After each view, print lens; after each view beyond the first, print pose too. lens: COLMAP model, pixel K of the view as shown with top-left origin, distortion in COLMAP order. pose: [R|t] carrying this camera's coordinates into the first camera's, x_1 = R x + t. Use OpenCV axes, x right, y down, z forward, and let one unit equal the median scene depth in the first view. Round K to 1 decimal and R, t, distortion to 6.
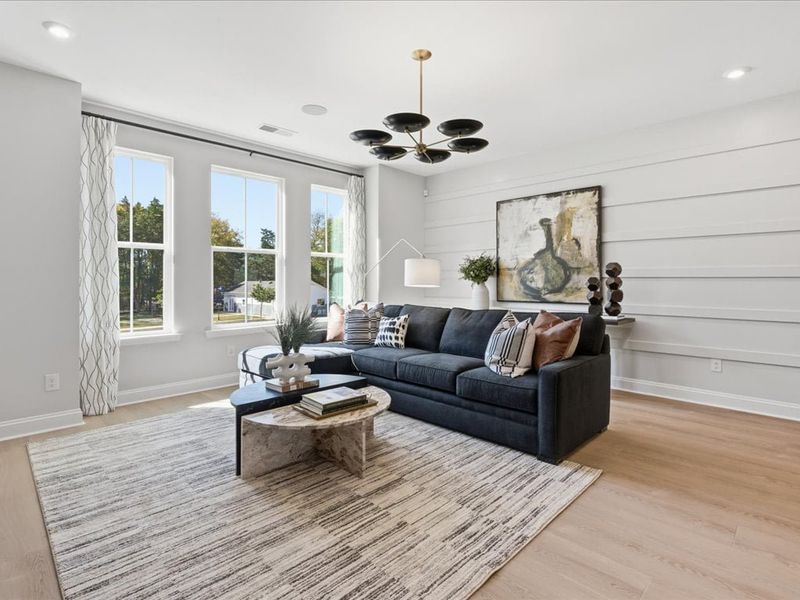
lens RADIAL K [[417.9, 0, 403.7], [0, 417.9, 280.3], [0, 0, 1]] dist [-0.006399, 0.001968]
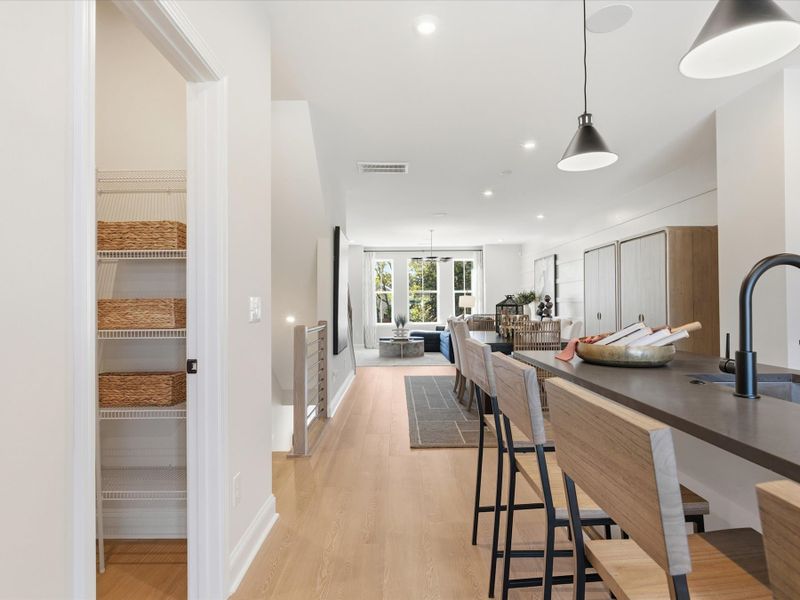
lens RADIAL K [[445.4, 0, 404.3], [0, 445.4, 296.0], [0, 0, 1]] dist [-0.002219, -0.002253]
pose [[0.714687, -0.016549, -0.699249, 2.012069], [0.008661, 0.999853, -0.014811, -0.017262], [0.699391, 0.004529, 0.714725, -1.345277]]
